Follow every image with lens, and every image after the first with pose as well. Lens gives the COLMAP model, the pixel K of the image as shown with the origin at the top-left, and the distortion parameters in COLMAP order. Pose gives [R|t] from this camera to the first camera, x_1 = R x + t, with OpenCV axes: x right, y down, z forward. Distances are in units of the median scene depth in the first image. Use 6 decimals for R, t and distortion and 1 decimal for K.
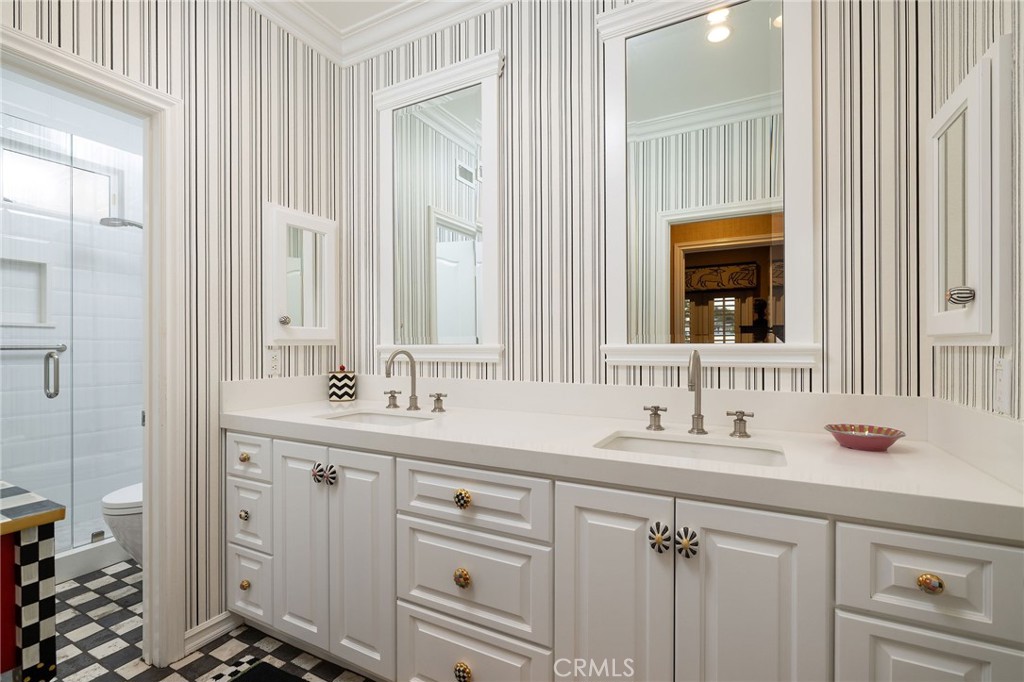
lens RADIAL K [[470.2, 0, 512.0], [0, 470.2, 341.0], [0, 0, 1]] dist [-0.000241, -0.000033]
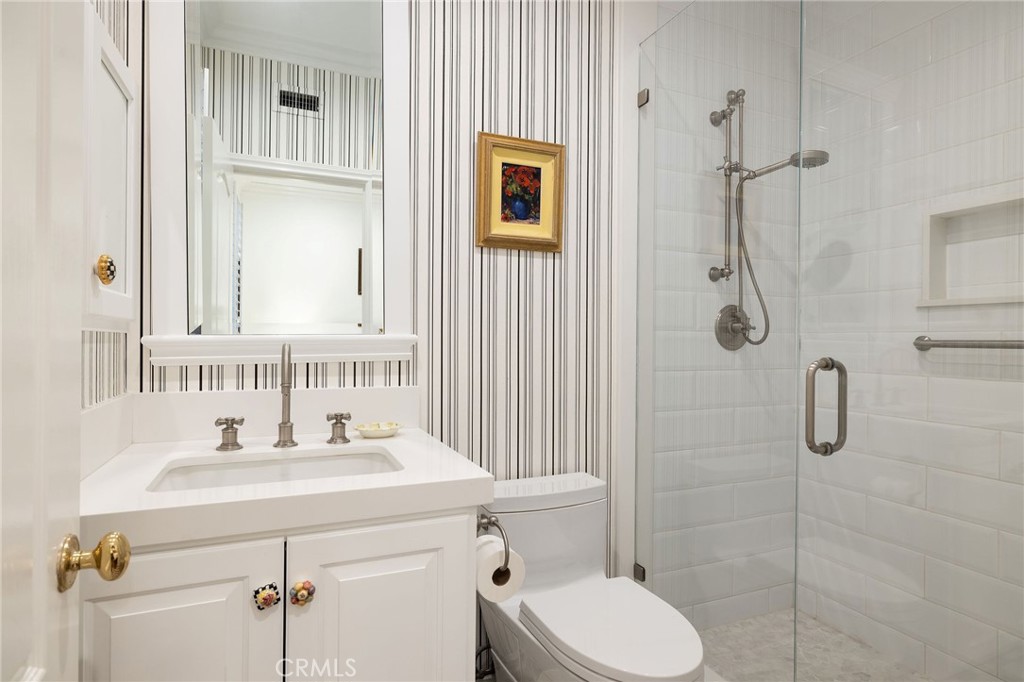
lens RADIAL K [[584.5, 0, 509.8], [0, 584.5, 319.1], [0, 0, 1]] dist [0.102364, 0.000077]
pose [[0.651154, 0.028530, 0.758409, -0.159054], [-0.016404, 0.999589, -0.023518, 0.000808], [-0.758768, 0.002873, 0.651354, 0.085488]]
